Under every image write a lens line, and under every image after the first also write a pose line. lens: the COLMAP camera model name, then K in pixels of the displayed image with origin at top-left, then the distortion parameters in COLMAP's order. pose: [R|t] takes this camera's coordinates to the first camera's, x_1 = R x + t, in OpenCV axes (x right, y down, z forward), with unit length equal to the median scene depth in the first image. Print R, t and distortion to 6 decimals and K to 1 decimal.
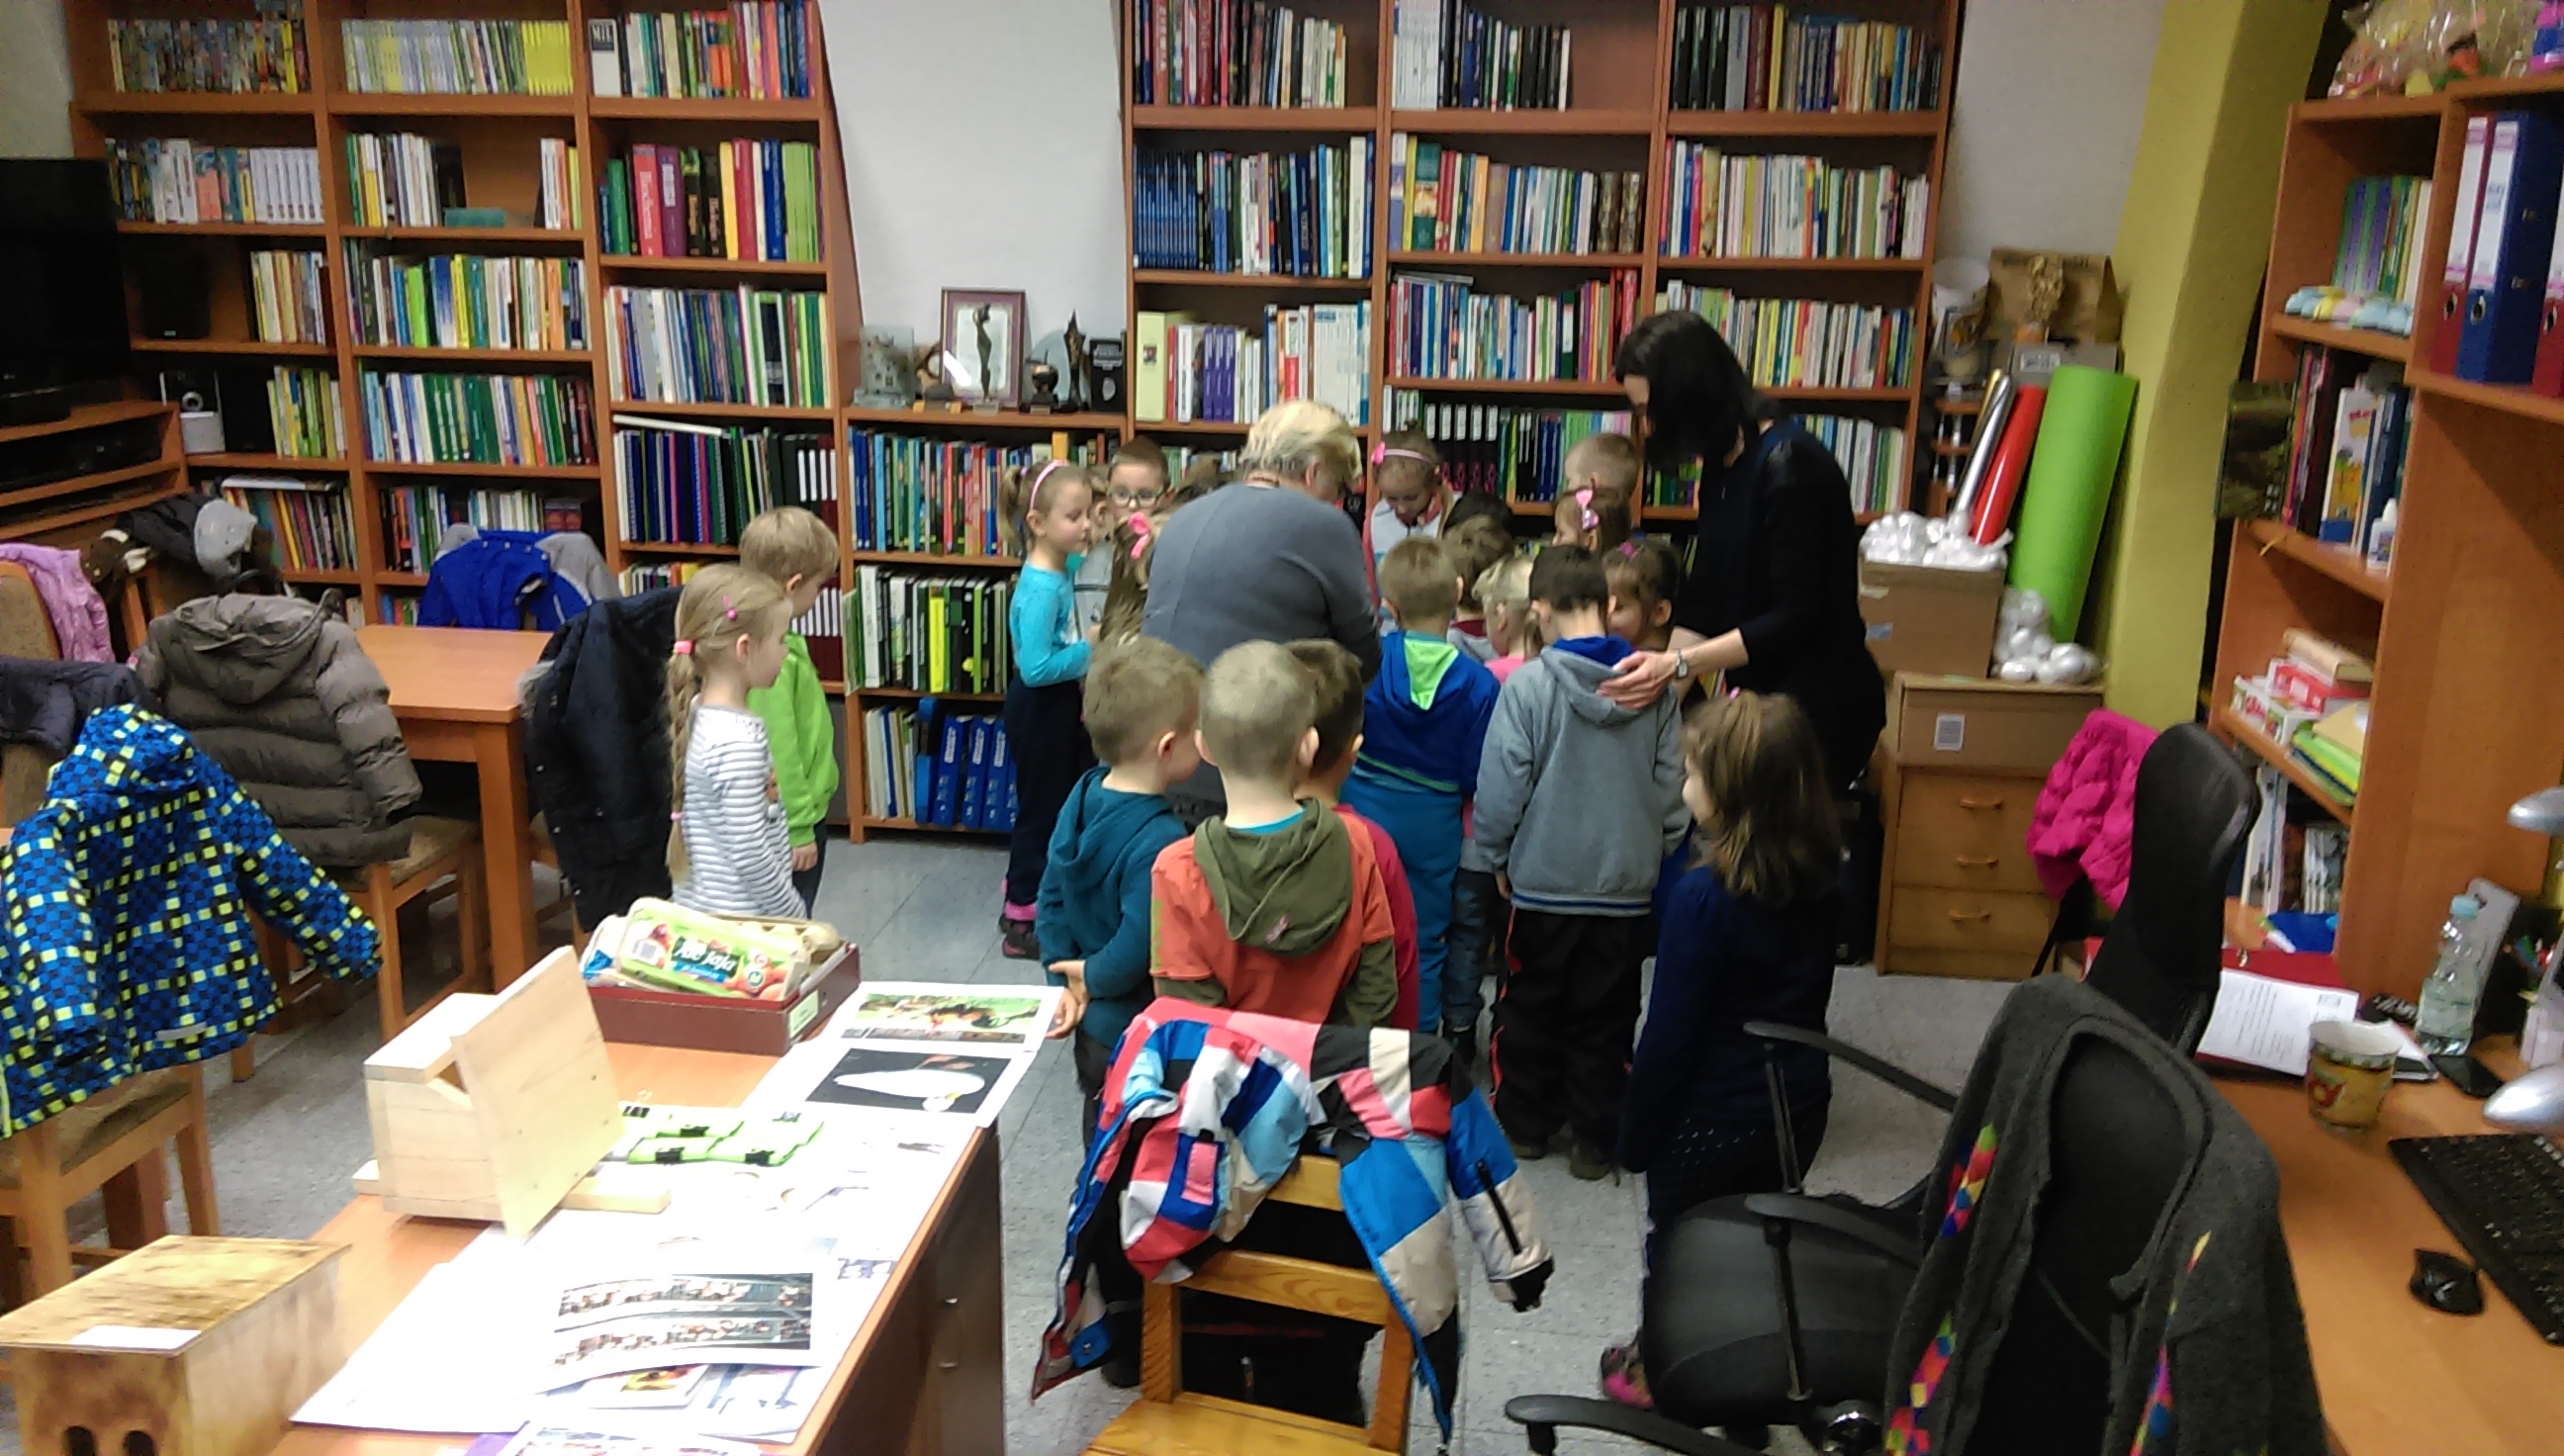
lens RADIAL K [[2163.9, 0, 1236.8], [0, 2163.9, 759.3], [0, 0, 1]] dist [0.096656, -0.098324]
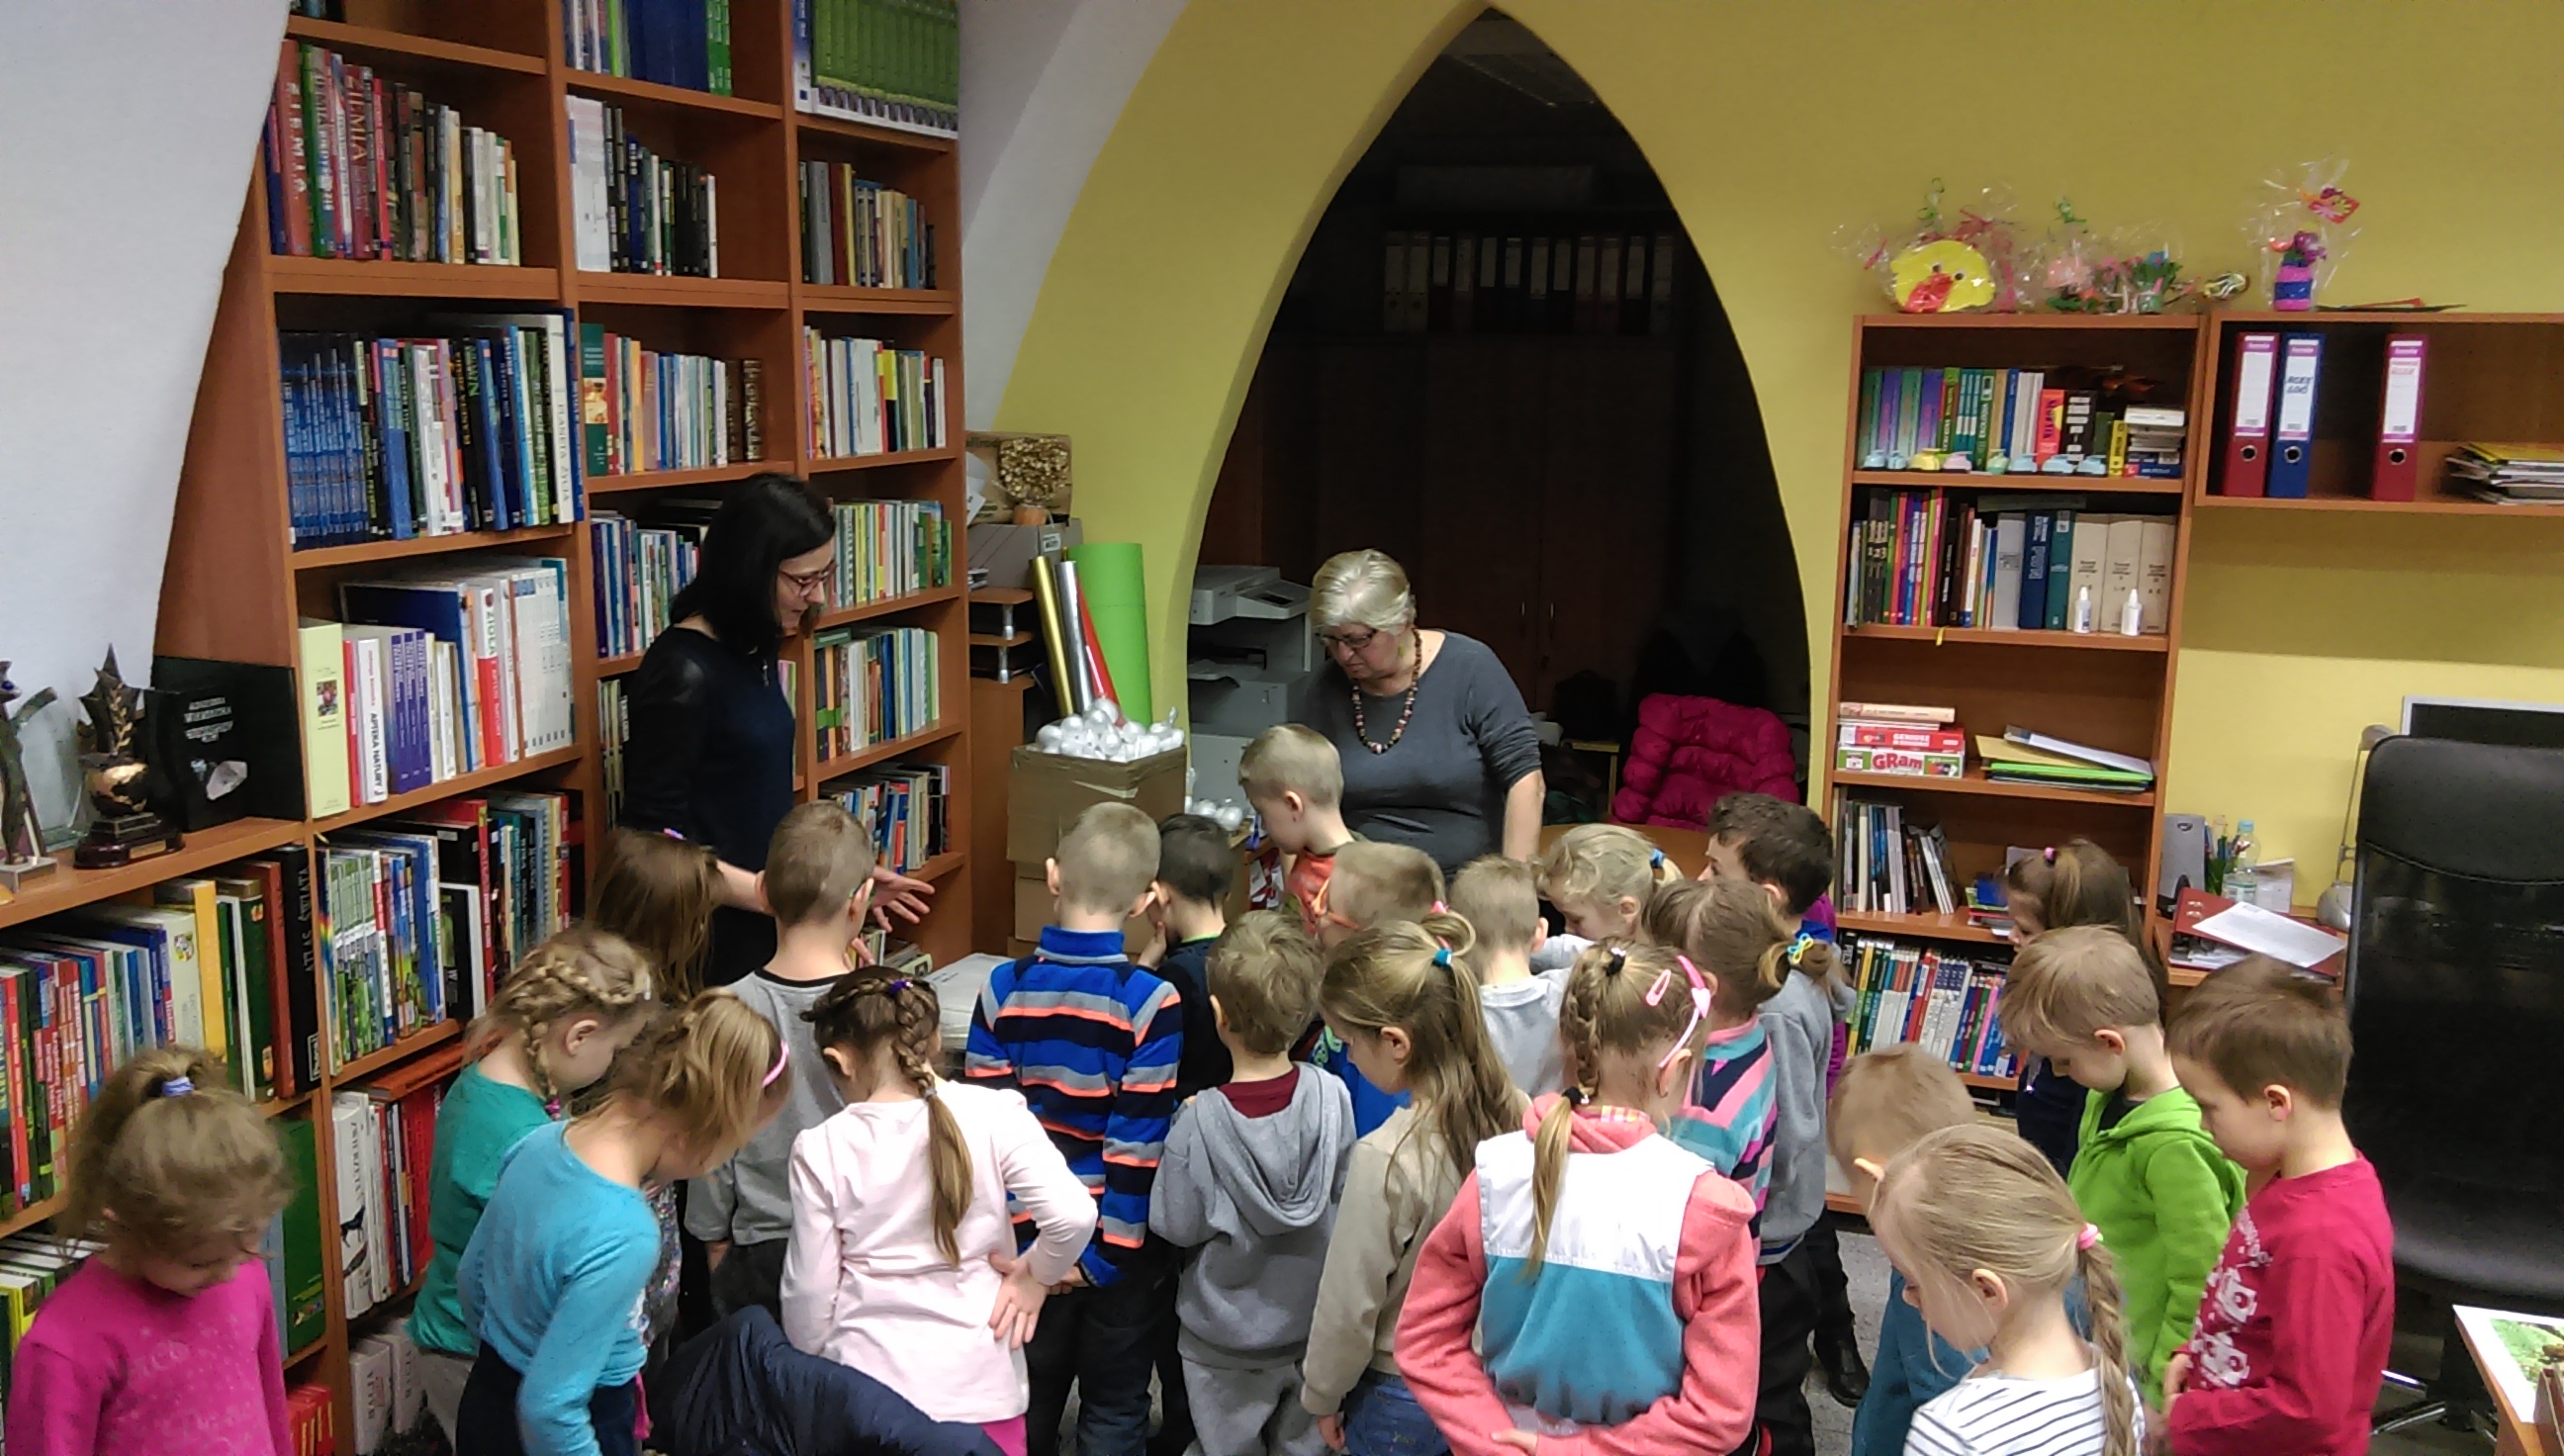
lens RADIAL K [[2163.9, 0, 1284.4], [0, 2163.9, 717.2], [0, 0, 1]] dist [0.096656, -0.098324]
pose [[0.183572, -0.184194, 0.965595, -0.546038], [0.249394, 0.958876, 0.135499, -0.202880], [-0.950844, 0.215940, 0.221960, 0.671517]]
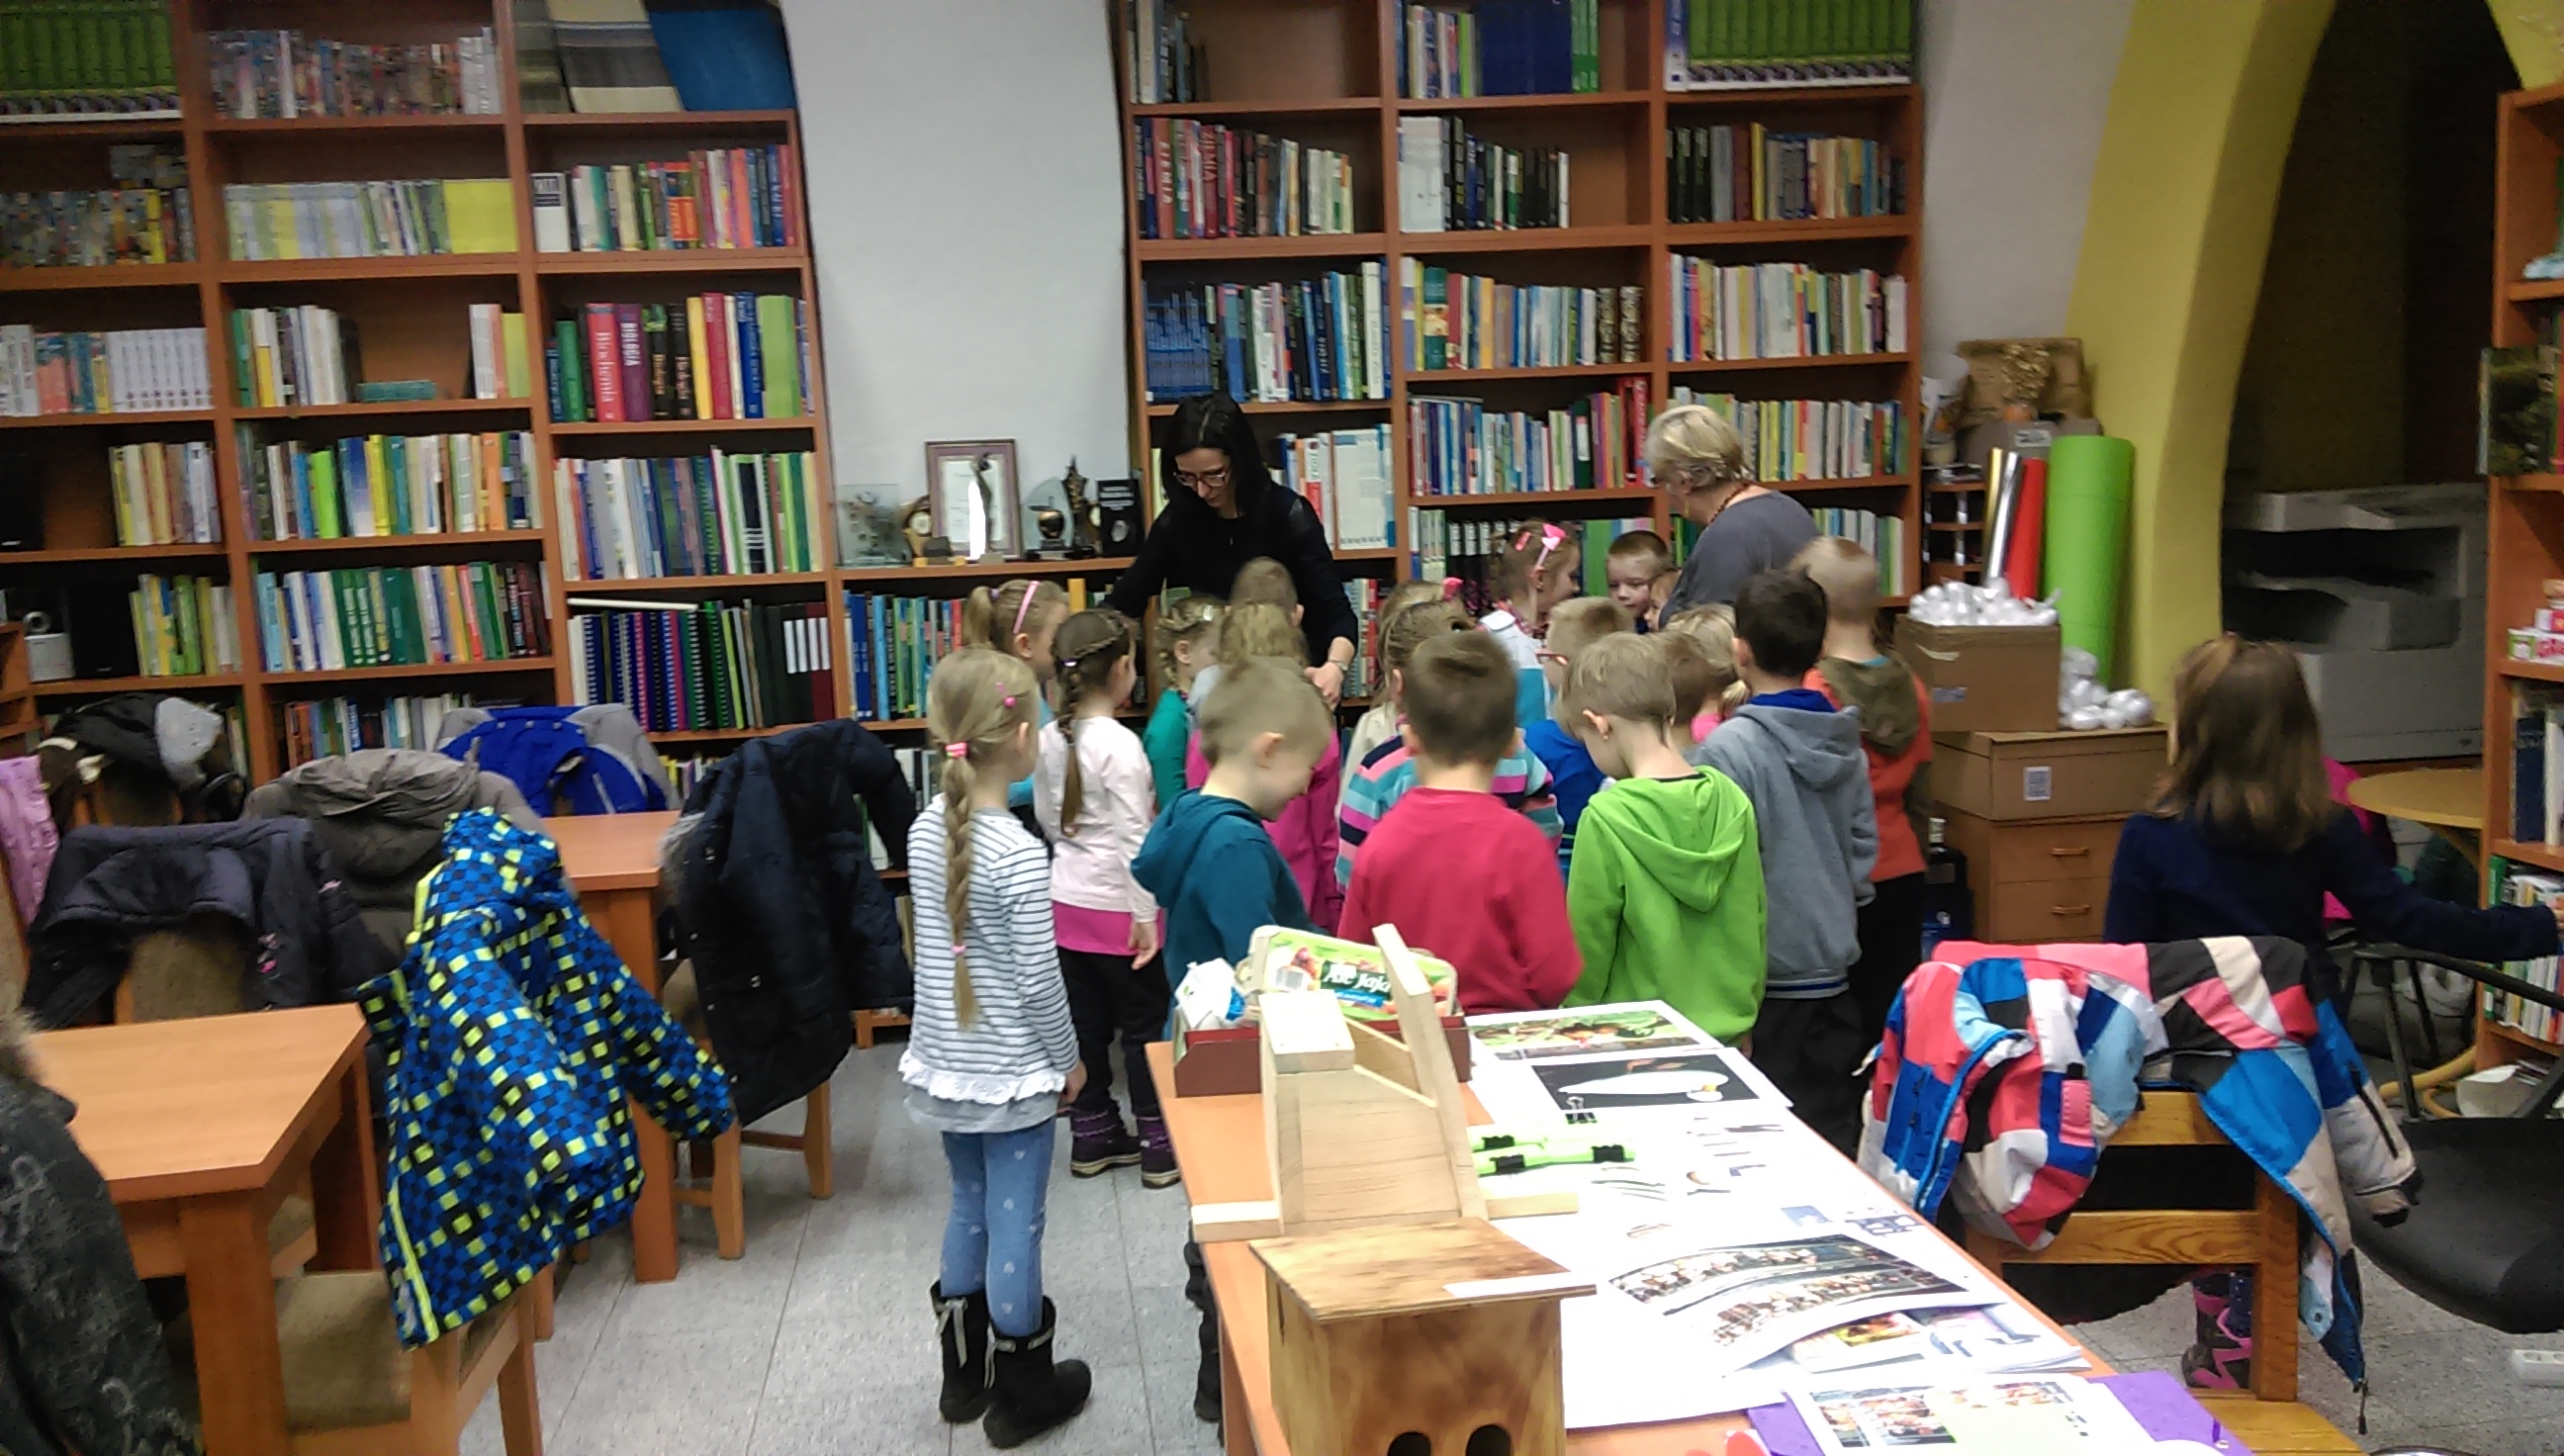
lens RADIAL K [[2163.9, 0, 1264.8], [0, 2163.9, 749.6], [0, 0, 1]] dist [0.096656, -0.098324]
pose [[0.967945, -0.082970, 0.237064, -0.243994], [0.114789, 0.985656, -0.123720, 0.052575], [-0.223398, 0.146967, 0.963584, 0.083134]]
